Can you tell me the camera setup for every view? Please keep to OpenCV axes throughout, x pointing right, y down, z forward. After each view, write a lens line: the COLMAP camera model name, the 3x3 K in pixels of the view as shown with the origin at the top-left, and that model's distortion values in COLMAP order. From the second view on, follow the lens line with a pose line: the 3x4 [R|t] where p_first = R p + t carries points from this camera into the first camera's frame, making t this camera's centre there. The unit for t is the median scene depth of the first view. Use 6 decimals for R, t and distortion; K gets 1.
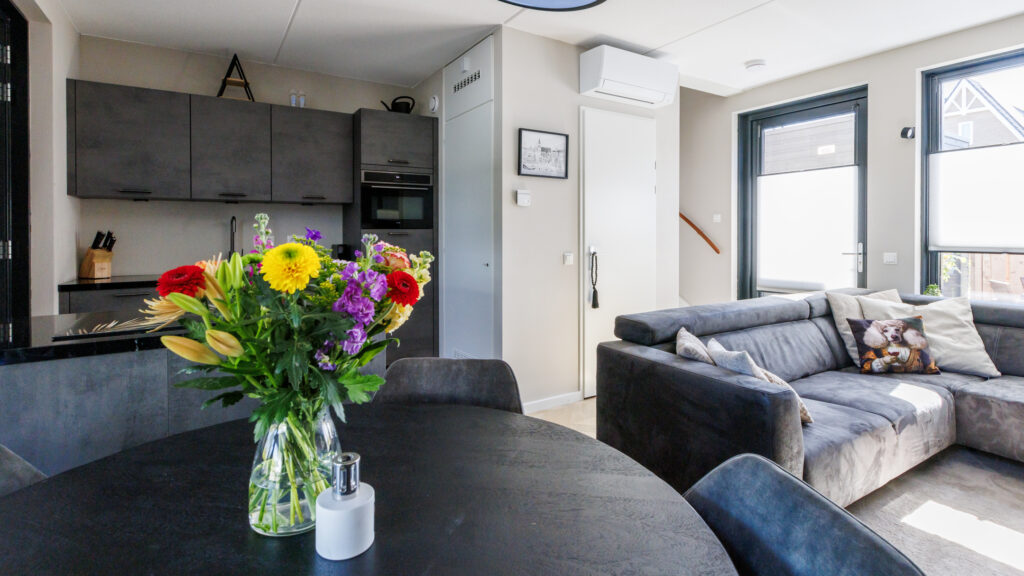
lens RADIAL K [[471.8, 0, 512.0], [0, 471.8, 288.0], [0, 0, 1]] dist [-0.000474, -0.000252]
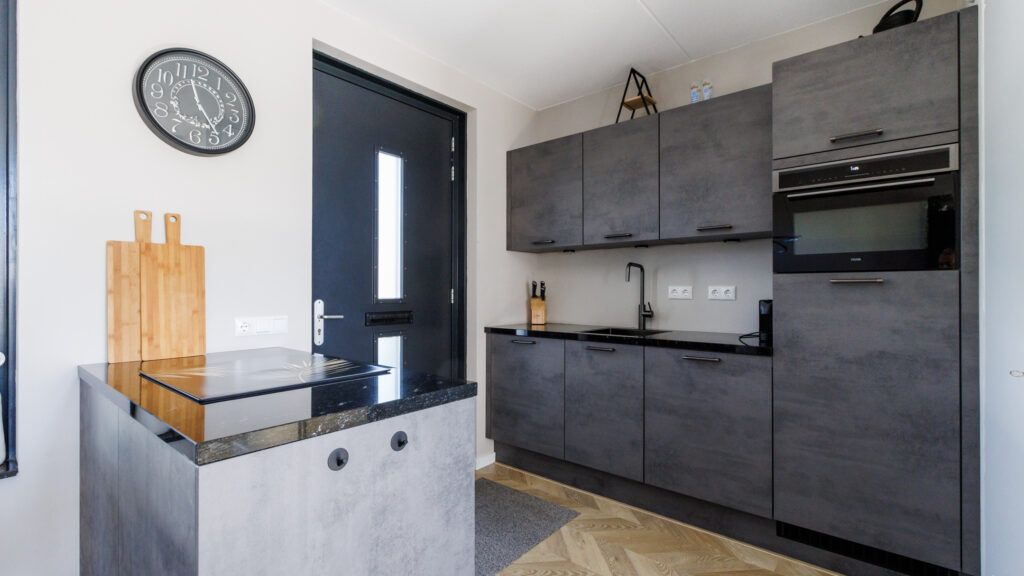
lens RADIAL K [[471.8, 0, 512.0], [0, 471.8, 288.0], [0, 0, 1]] dist [-0.000474, -0.000252]
pose [[0.271387, 0.008673, -0.962431, 0.148635], [-0.104549, 0.994308, -0.020521, -0.069764], [0.956775, 0.106191, 0.270749, 0.591014]]
